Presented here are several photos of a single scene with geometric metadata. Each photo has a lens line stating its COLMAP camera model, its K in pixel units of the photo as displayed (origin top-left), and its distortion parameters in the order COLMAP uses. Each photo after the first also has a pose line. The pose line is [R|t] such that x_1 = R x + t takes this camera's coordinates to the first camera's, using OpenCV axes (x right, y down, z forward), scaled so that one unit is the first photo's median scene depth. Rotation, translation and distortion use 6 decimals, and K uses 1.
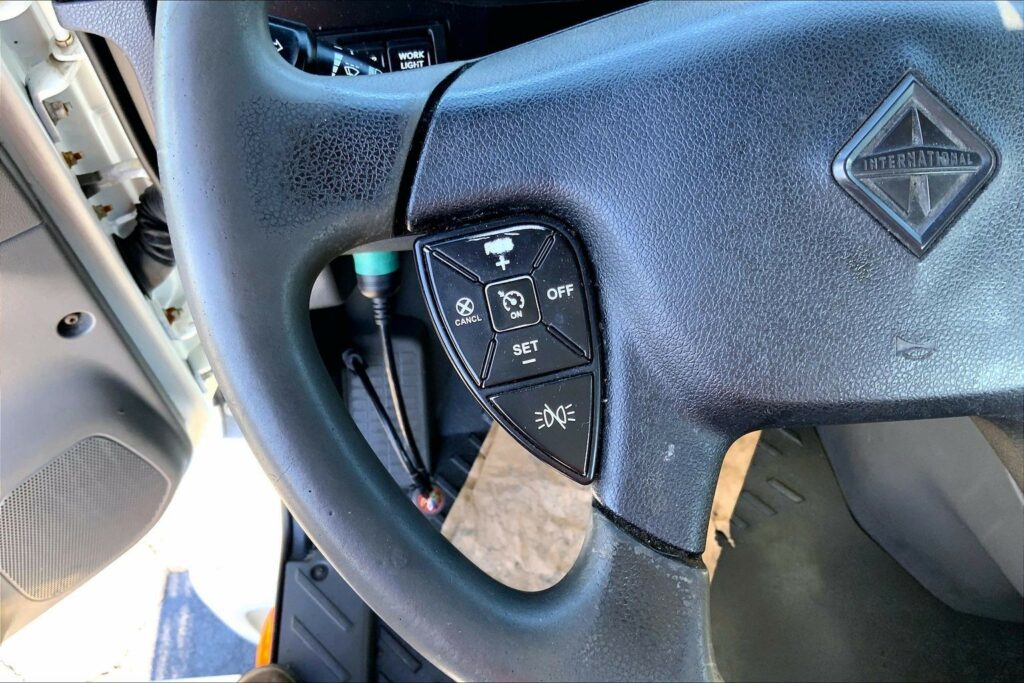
lens RADIAL K [[822.5, 0, 480.7], [0, 822.5, 327.5], [0, 0, 1]] dist [0.049520, -0.252036]
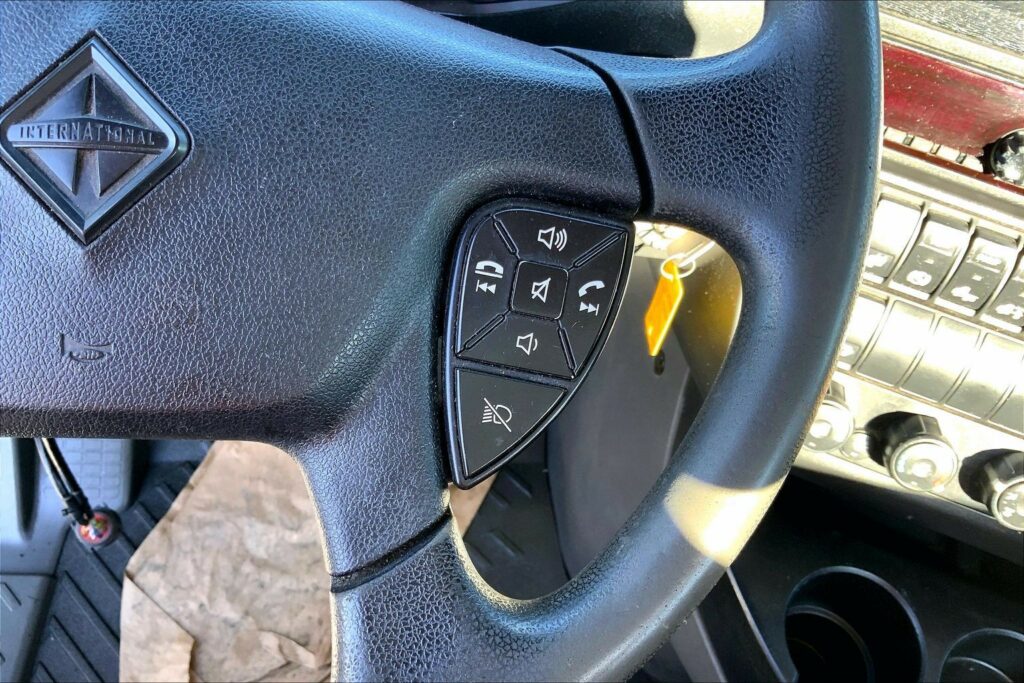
lens RADIAL K [[827.9, 0, 512.0], [0, 827.9, 341.5], [0, 0, 1]] dist [0.054055, -0.086400]
pose [[0.989634, 0.095682, 0.107097, 0.254417], [-0.090805, 0.994636, -0.049532, 0.005971], [-0.111262, 0.039293, 0.993014, 0.015712]]
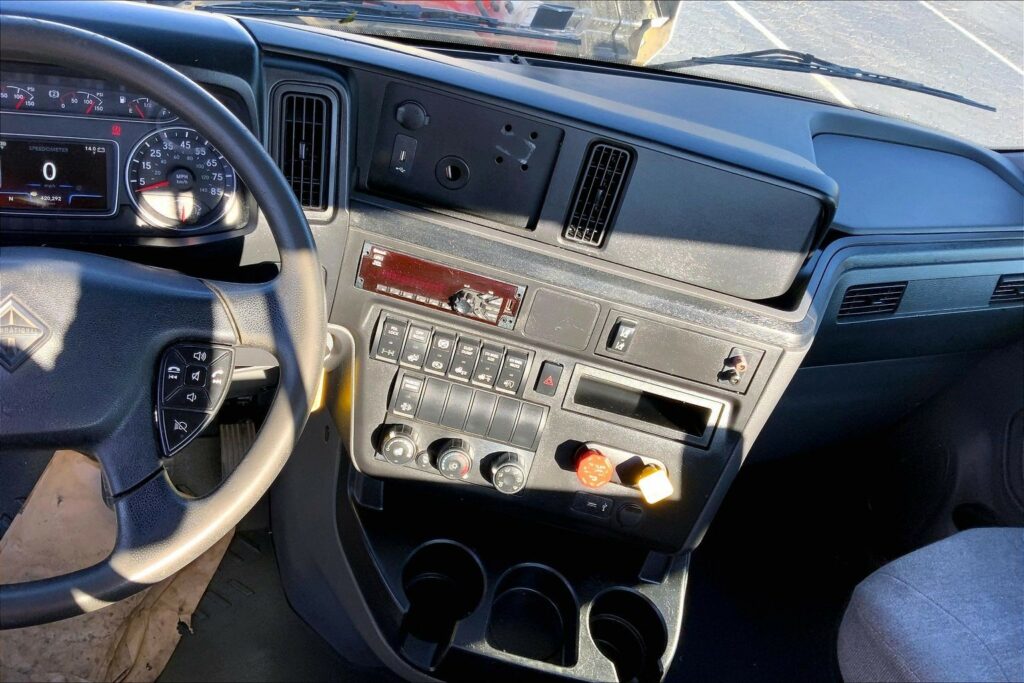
lens RADIAL K [[827.9, 0, 512.0], [0, 827.9, 341.5], [0, 0, 1]] dist [0.054055, -0.086400]
pose [[0.933764, 0.035019, 0.356171, 0.290559], [0.042147, 0.977516, -0.206606, 0.107477], [-0.355398, 0.207933, 0.911294, -0.480531]]
